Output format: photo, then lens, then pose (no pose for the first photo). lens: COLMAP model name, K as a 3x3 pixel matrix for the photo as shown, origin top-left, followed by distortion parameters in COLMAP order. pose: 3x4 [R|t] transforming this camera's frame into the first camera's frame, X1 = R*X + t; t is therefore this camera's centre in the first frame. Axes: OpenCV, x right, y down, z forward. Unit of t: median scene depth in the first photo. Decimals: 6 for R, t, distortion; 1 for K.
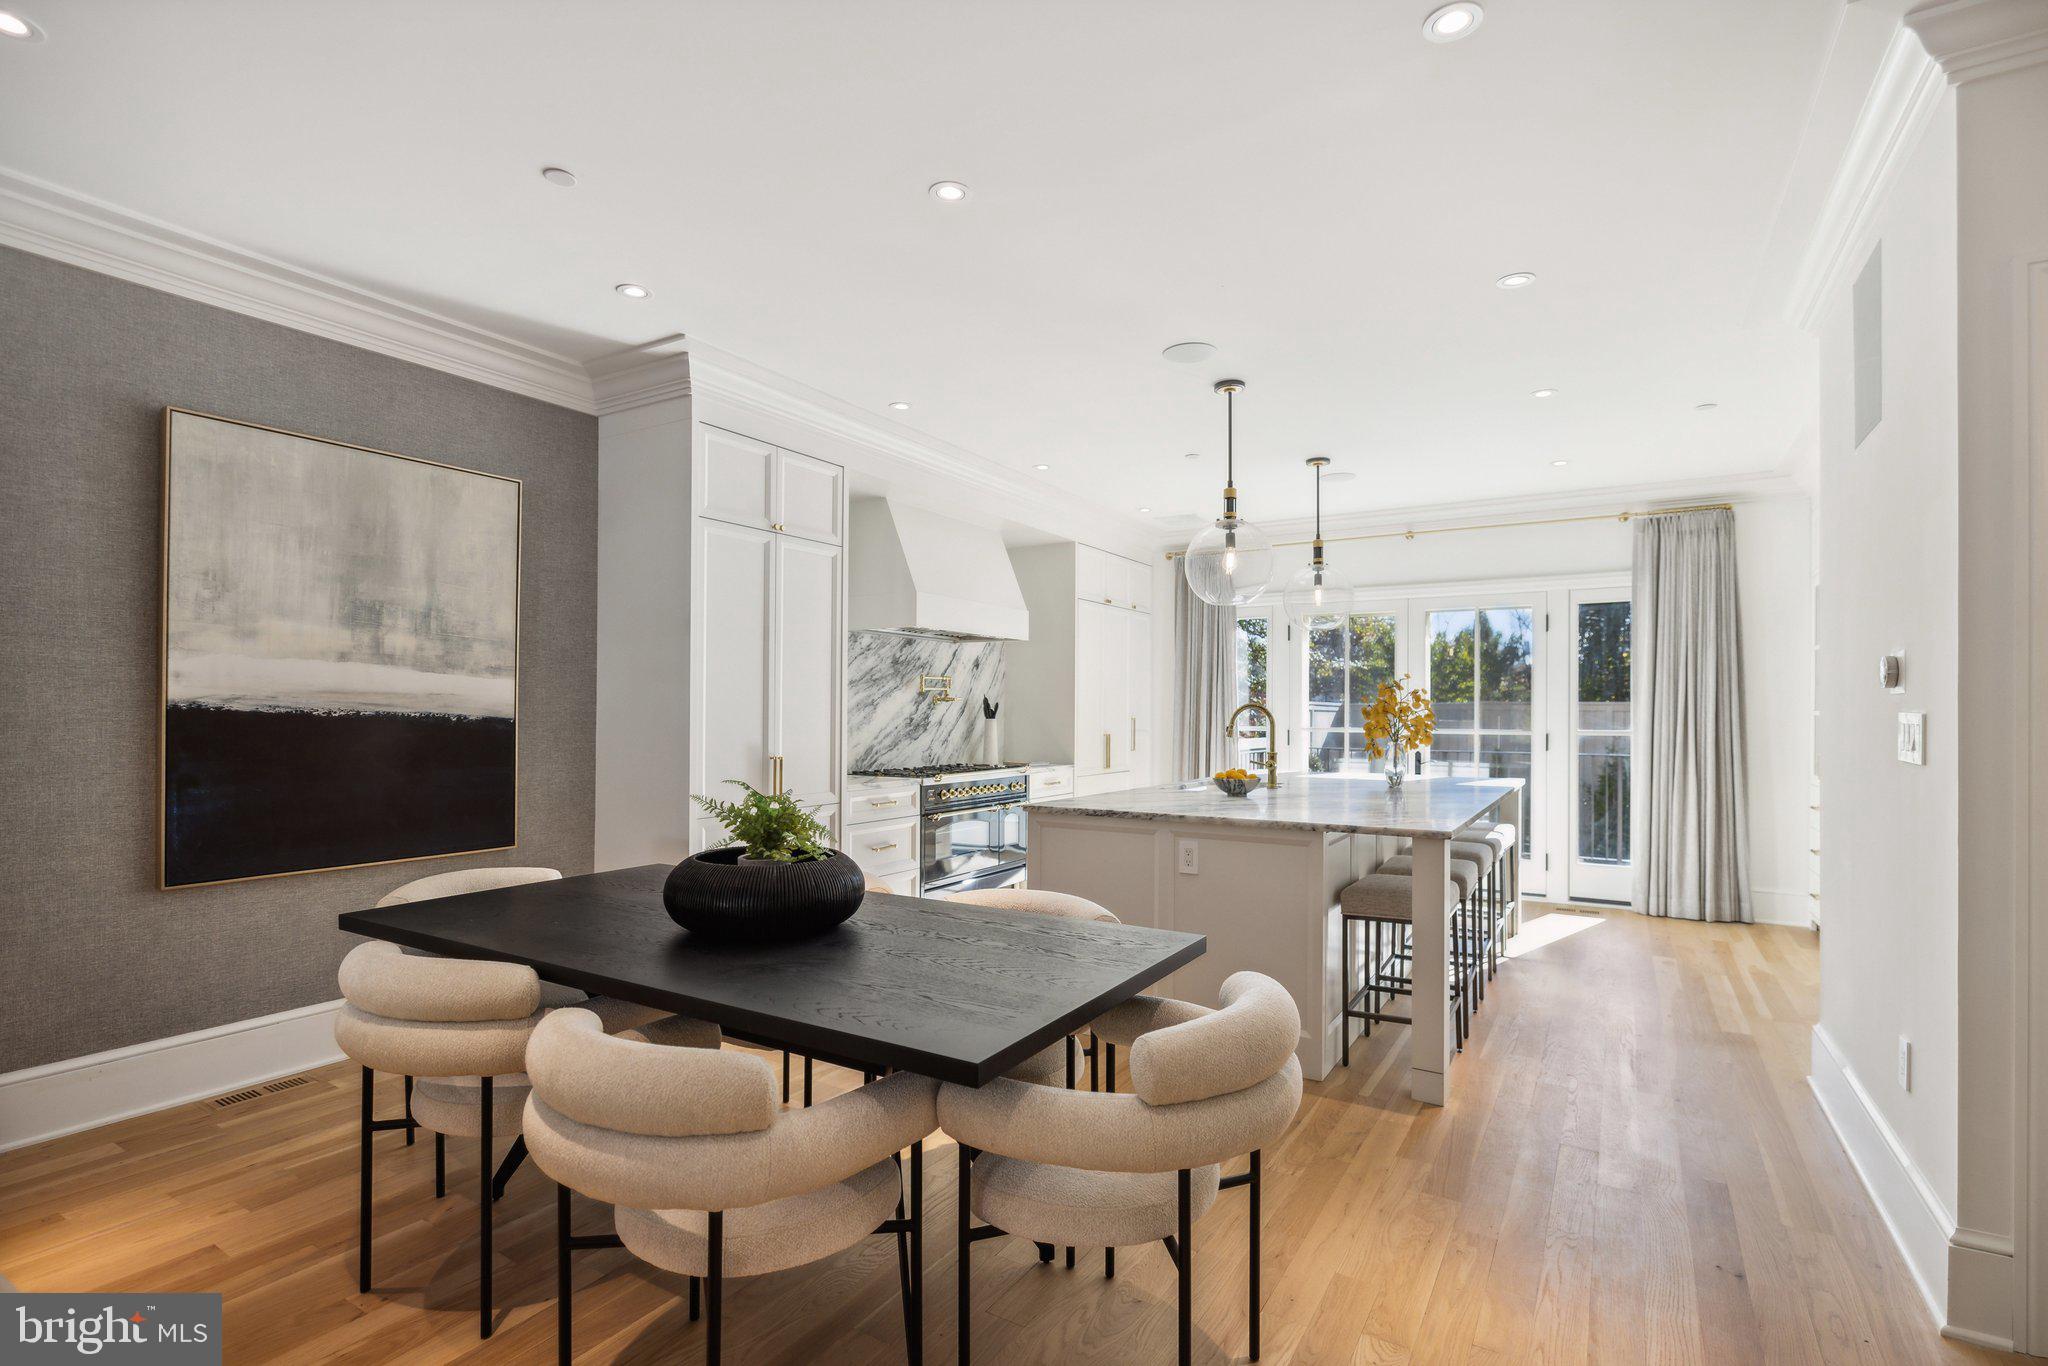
lens RADIAL K [[978.9, 0, 1015.9], [0, 978.9, 702.8], [0, 0, 1]] dist [-0.000333, 0.000179]
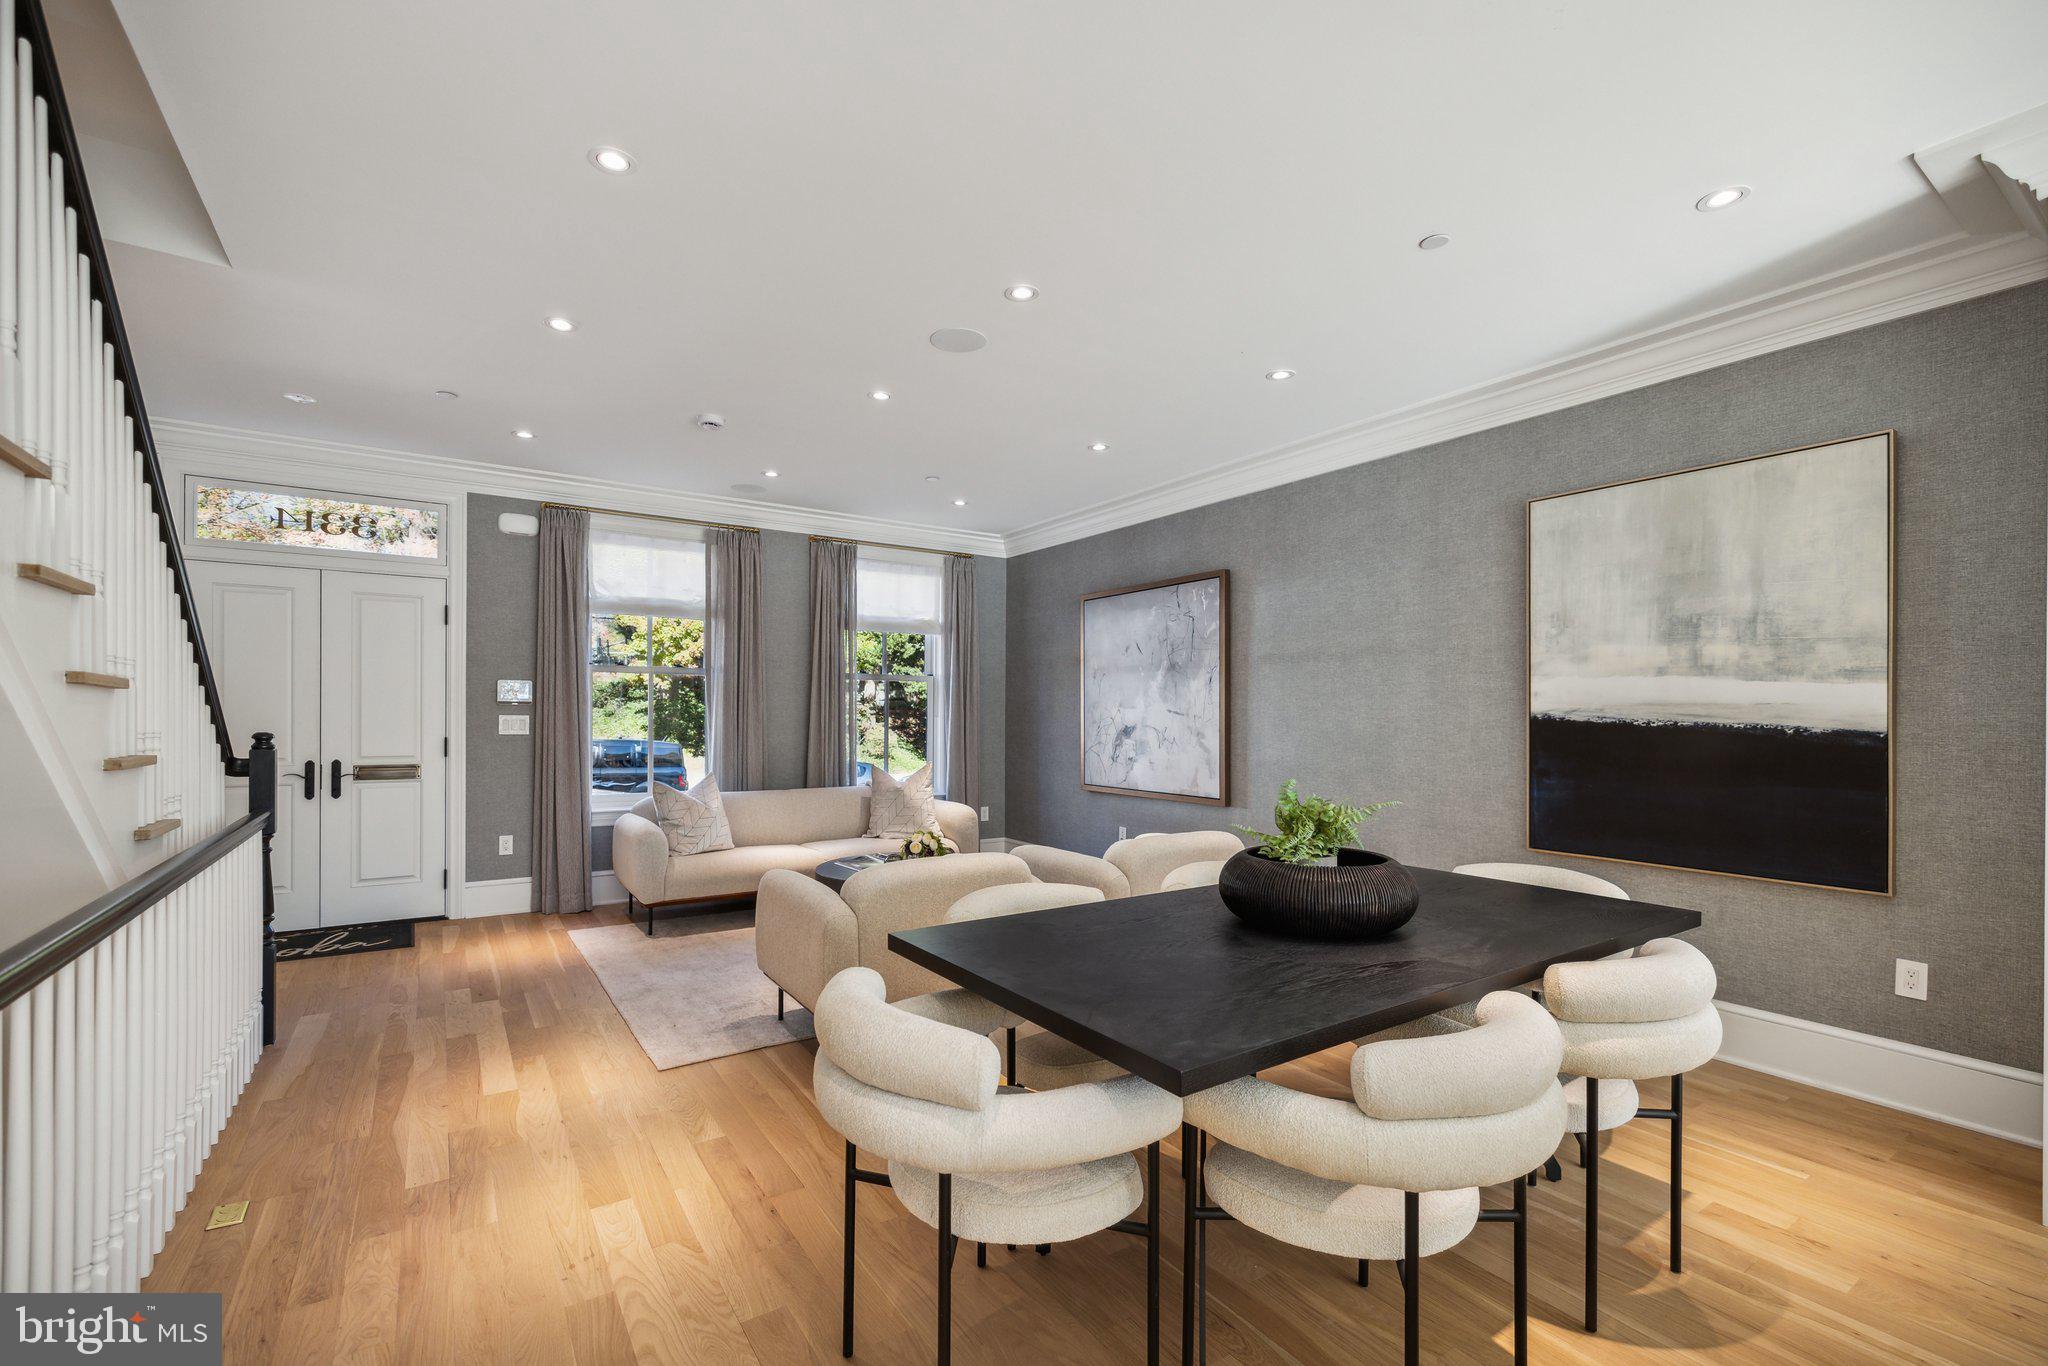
lens RADIAL K [[892.2, 0, 1025.0], [0, 892.2, 715.0], [0, 0, 1]] dist [0.003645, -0.000026]
pose [[-0.422086, -0.008764, -0.906514, 0.367456], [-0.002192, 0.999960, -0.008647, 0.008115], [0.906553, -0.001662, -0.422088, 0.566555]]
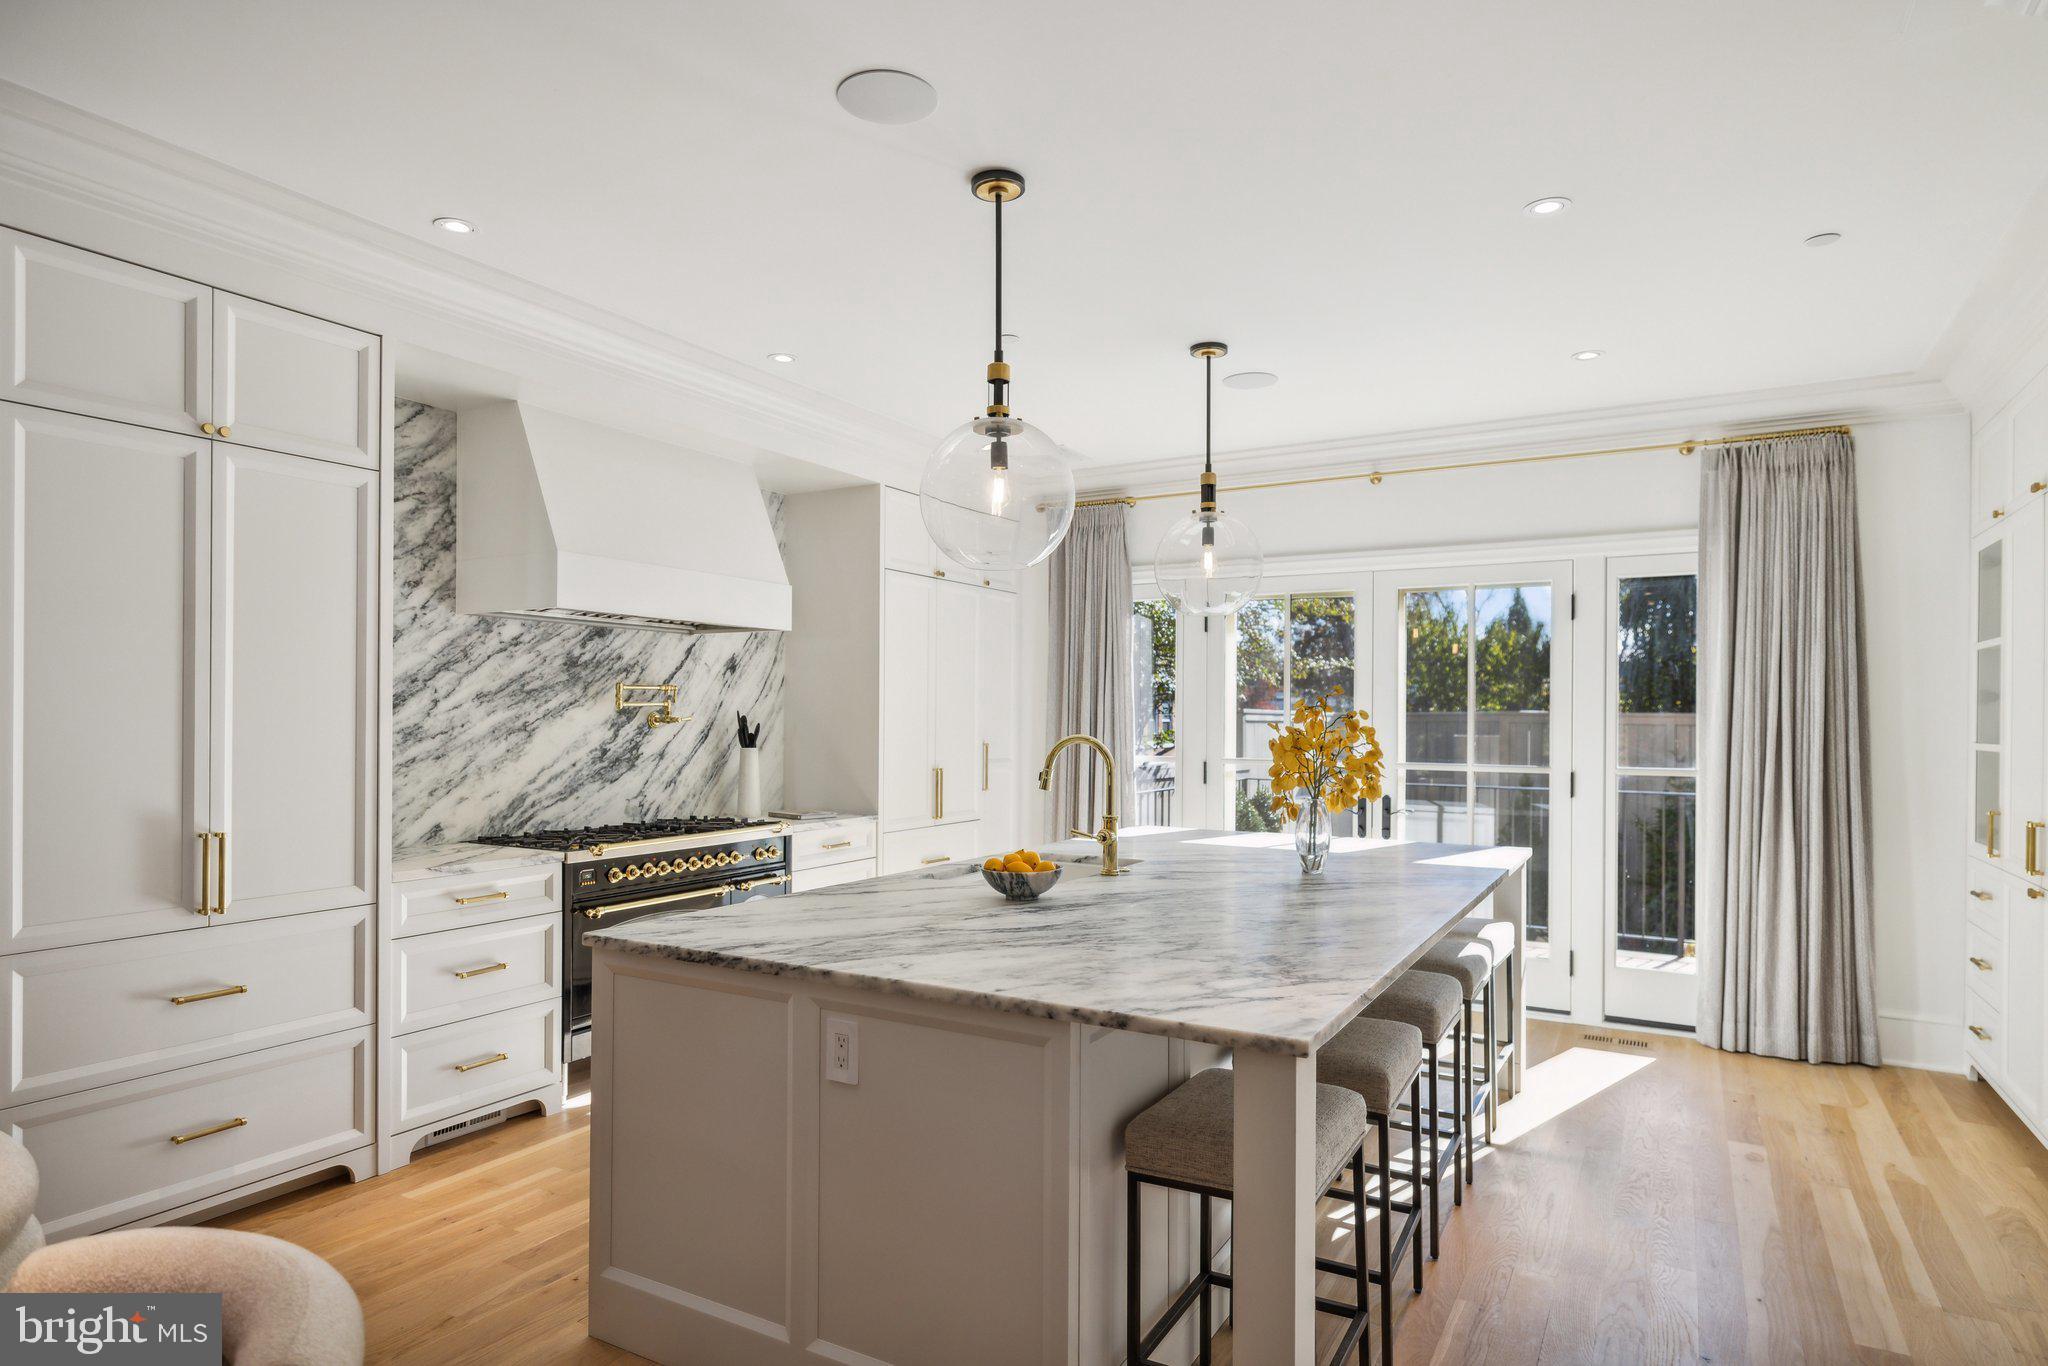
lens RADIAL K [[1161.3, 0, 997.4], [0, 1161.3, 711.2], [0, 0, 1]] dist [0.005261, -0.002421]
pose [[0.999834, 0.001765, 0.018116, 0.187904], [-0.001848, 0.999988, 0.004571, -0.018350], [-0.018107, -0.004603, 0.999825, 0.294779]]
